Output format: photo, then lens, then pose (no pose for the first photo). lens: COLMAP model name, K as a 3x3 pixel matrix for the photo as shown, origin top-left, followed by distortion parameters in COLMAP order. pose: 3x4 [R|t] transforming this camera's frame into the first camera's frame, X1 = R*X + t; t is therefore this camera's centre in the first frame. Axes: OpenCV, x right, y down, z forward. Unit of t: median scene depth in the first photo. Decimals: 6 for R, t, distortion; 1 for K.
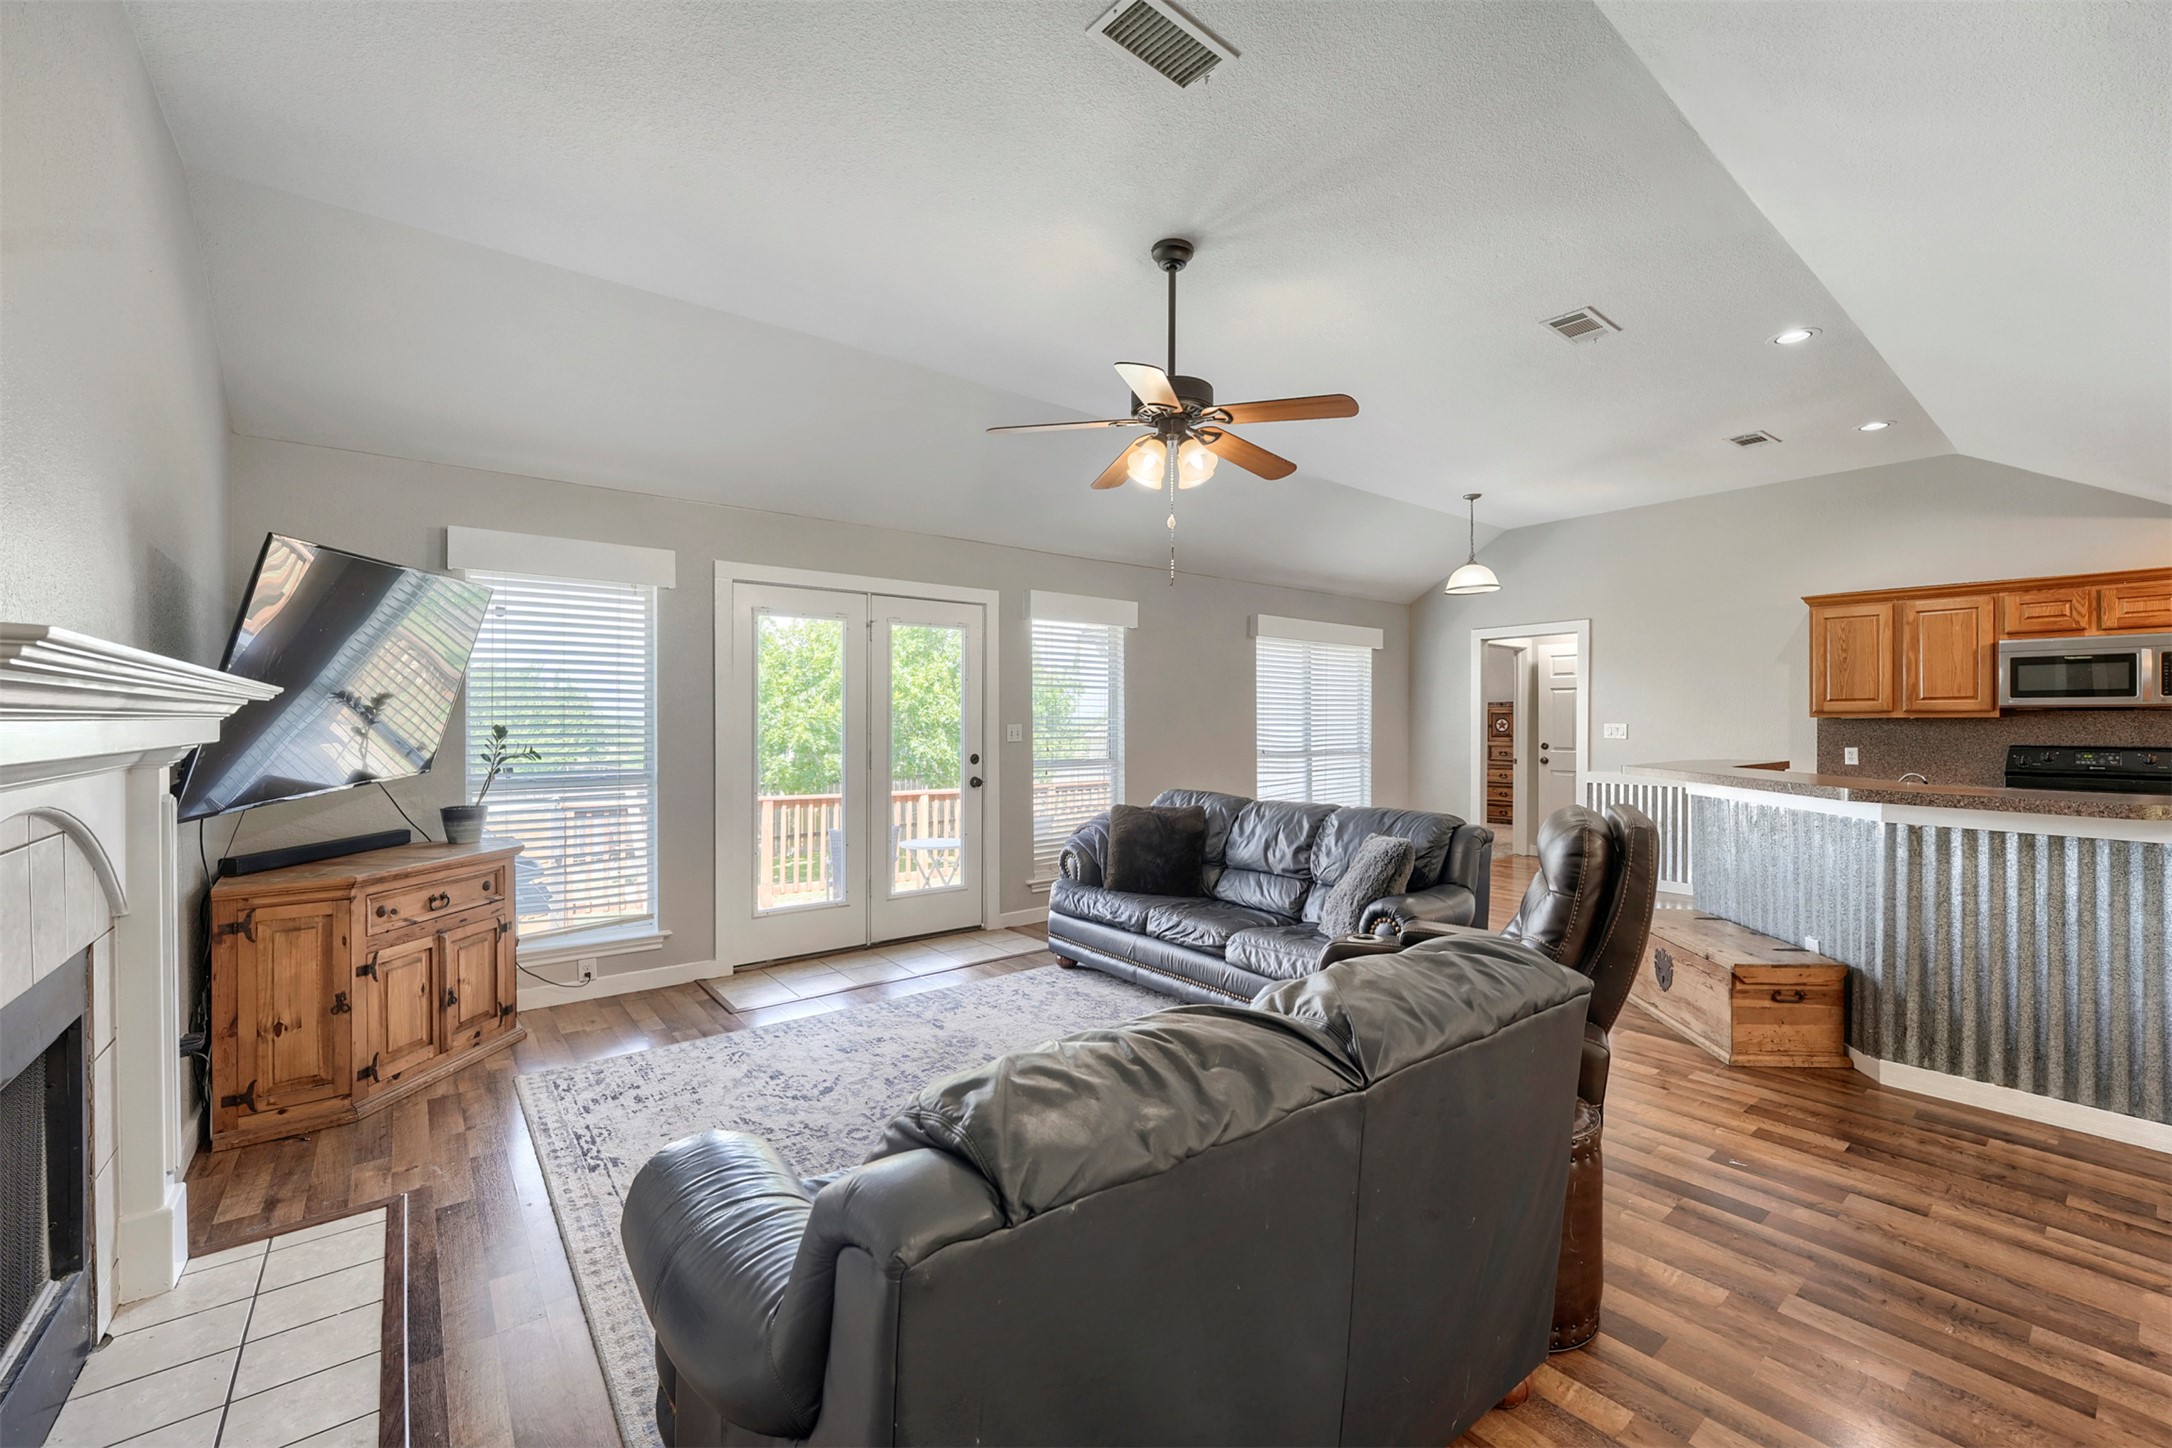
lens RADIAL K [[890.8, 0, 1095.8], [0, 890.8, 721.5], [0, 0, 1]] dist [-0.014368, 0.001437]
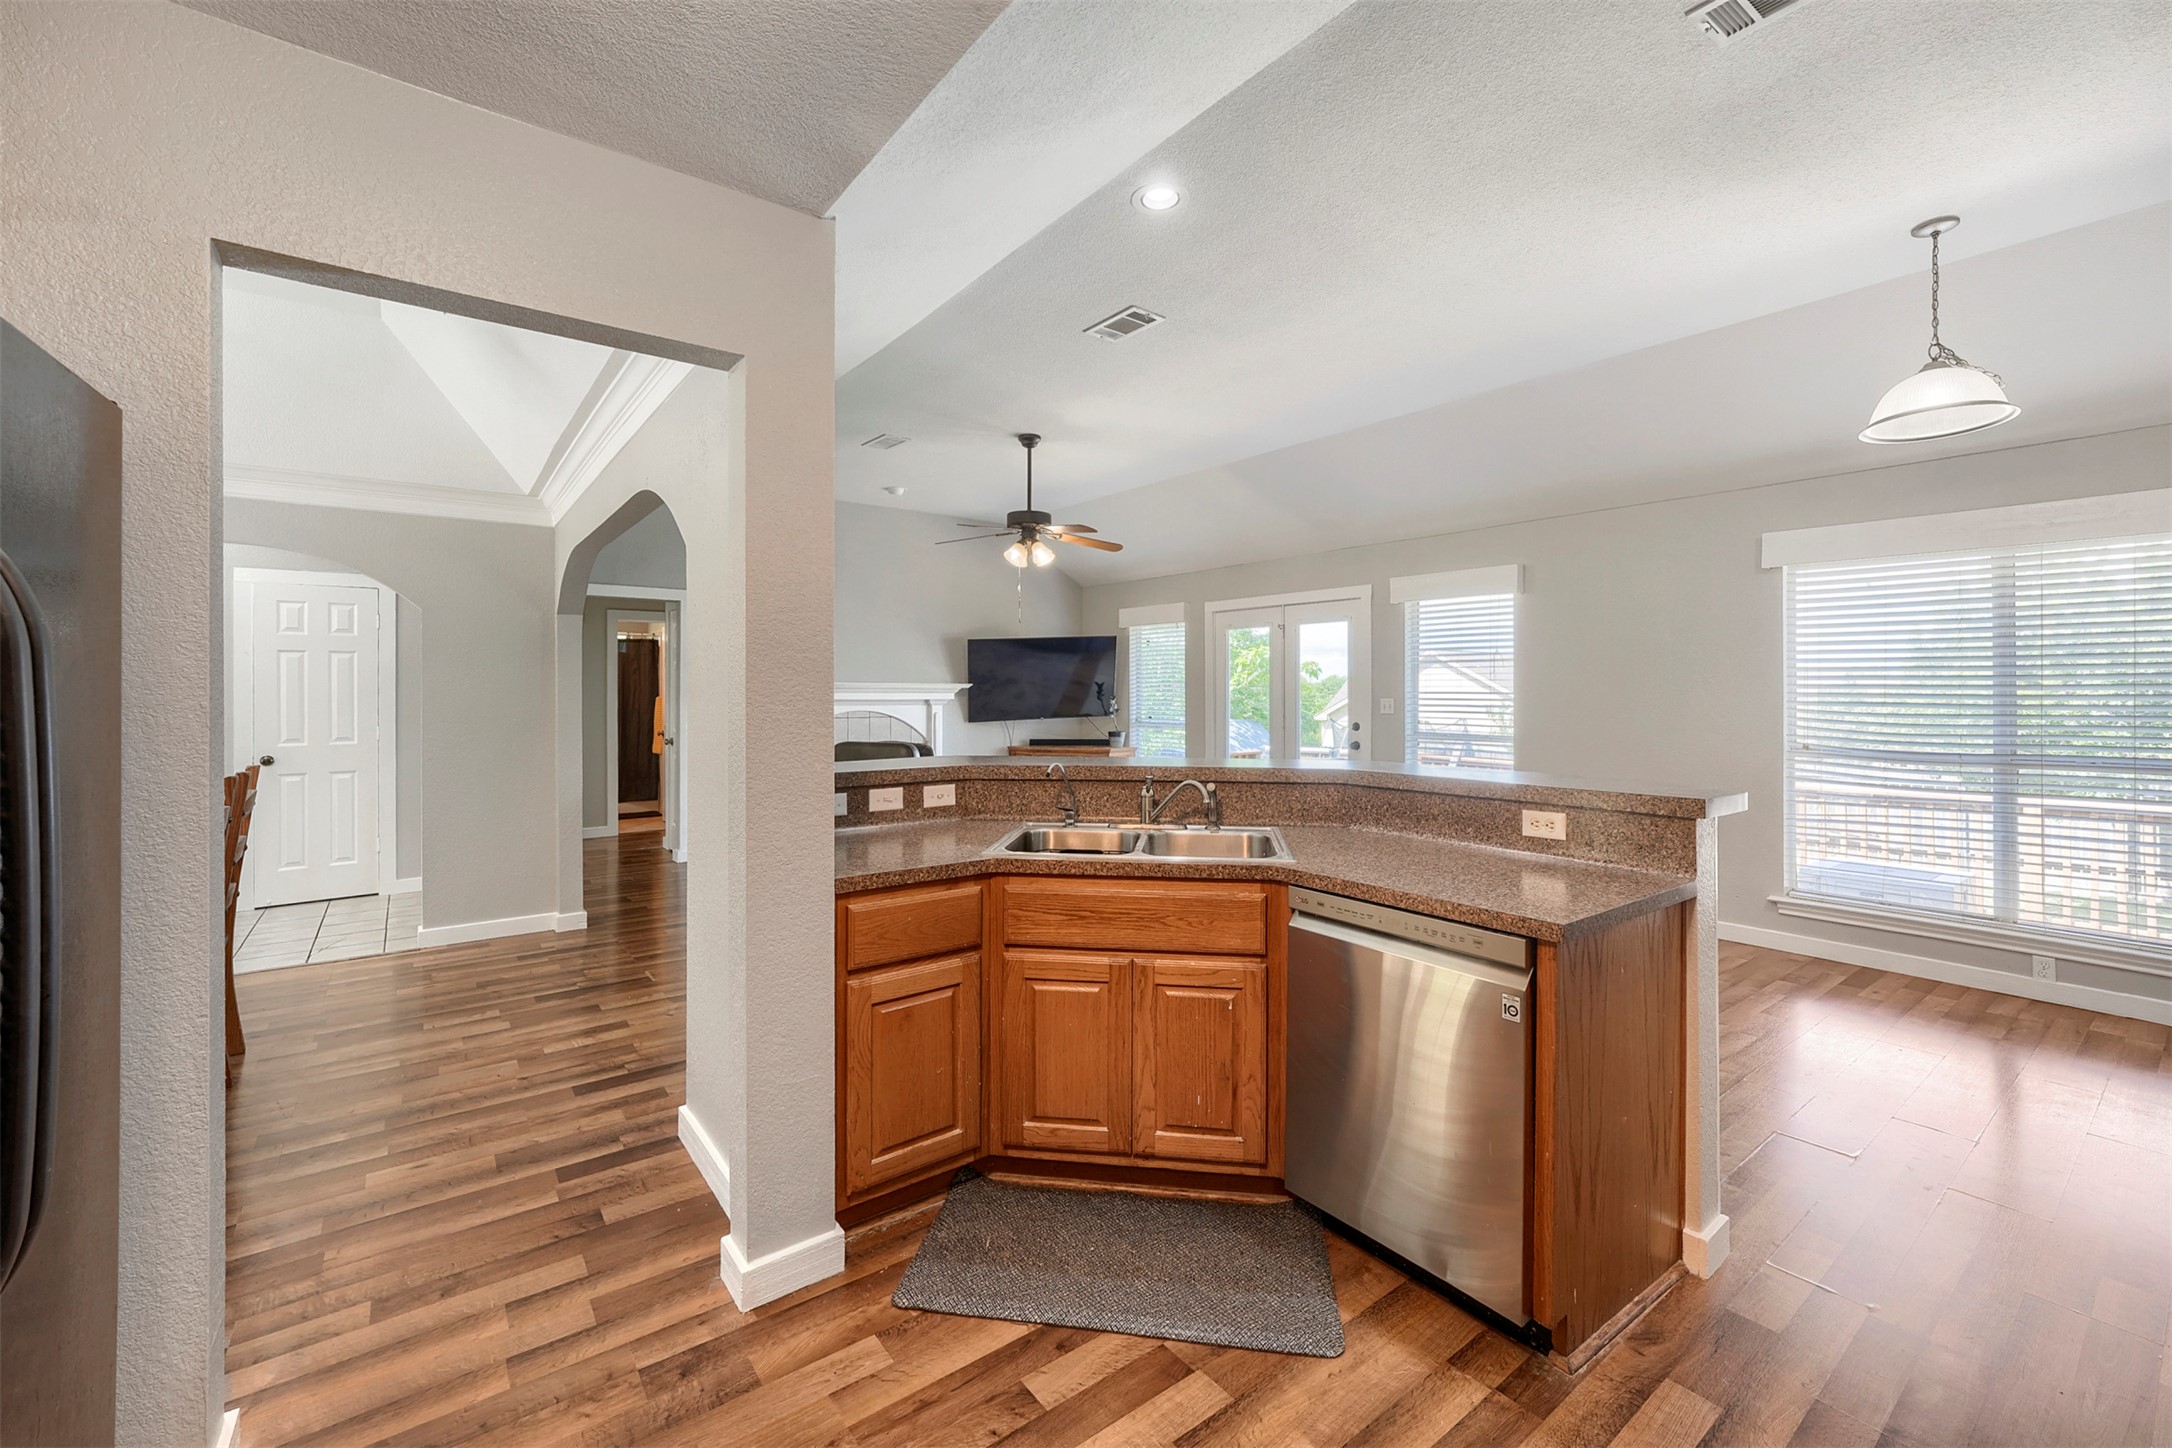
lens RADIAL K [[890.8, 0, 1082.4], [0, 890.8, 693.3], [0, 0, 1]] dist [-0.014368, 0.001437]
pose [[-0.030559, 0.000252, -0.999533, 1.324913], [-0.003326, 0.999994, 0.000354, -0.002403], [0.999527, 0.003335, -0.030558, 0.810823]]
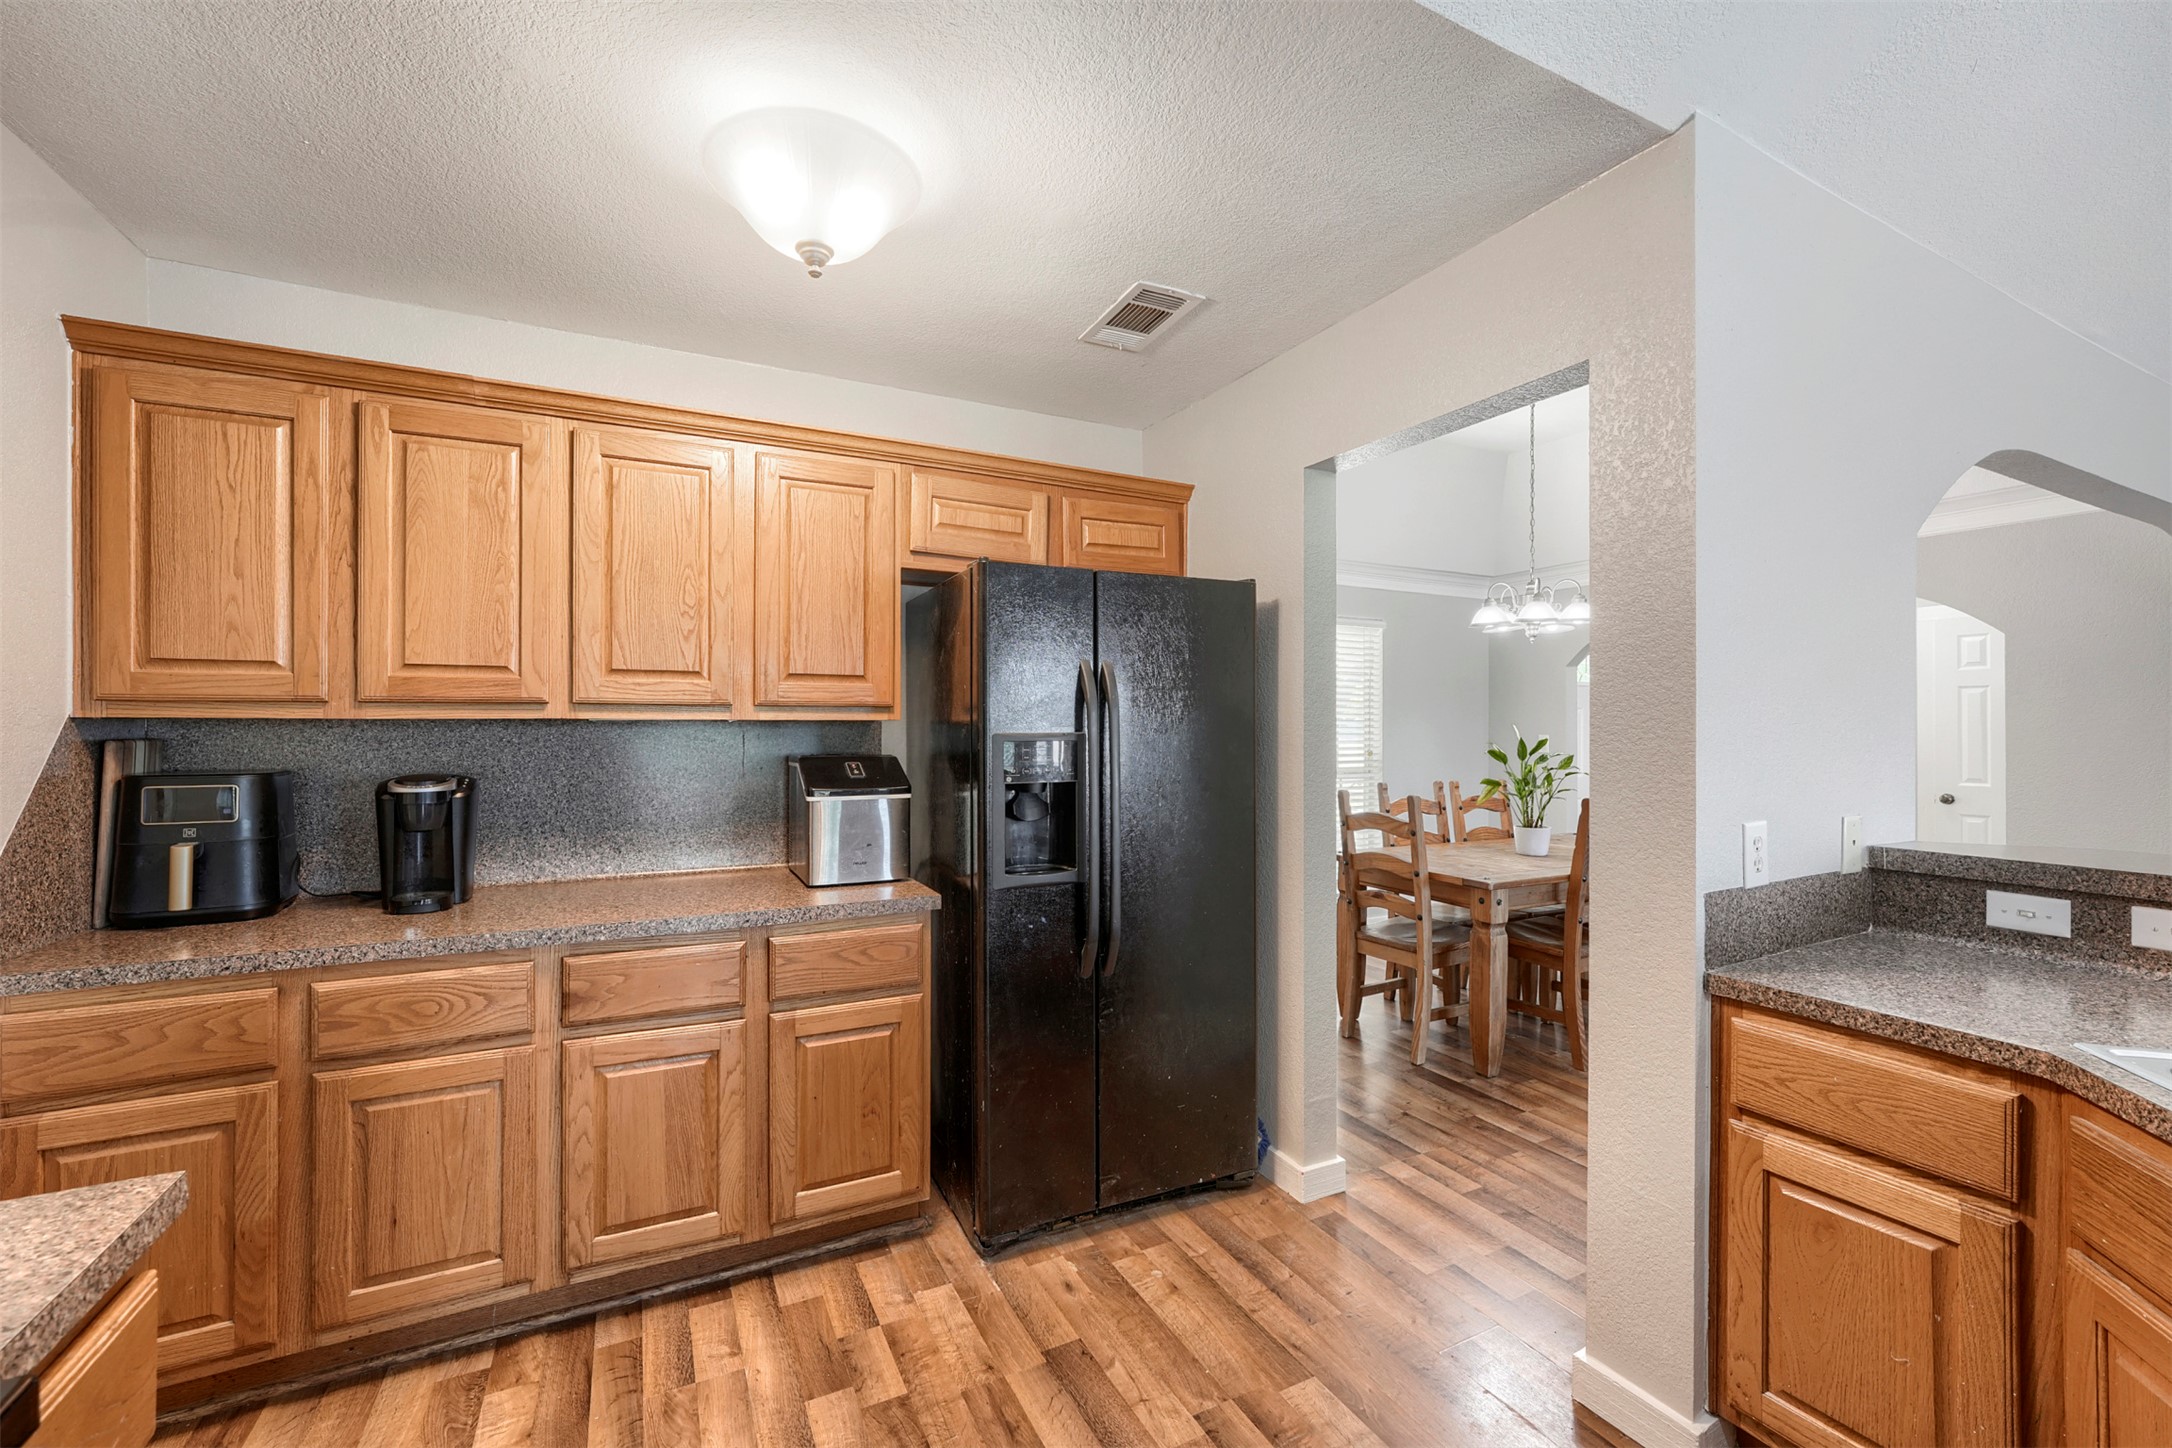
lens RADIAL K [[890.8, 0, 1090.0], [0, 890.8, 720.7], [0, 0, 1]] dist [-0.014368, 0.001437]
pose [[-0.975934, -0.001857, 0.218056, 1.040610], [-0.002340, 0.999995, -0.001958, -0.005503], [-0.218051, -0.002421, -0.975934, 1.060867]]
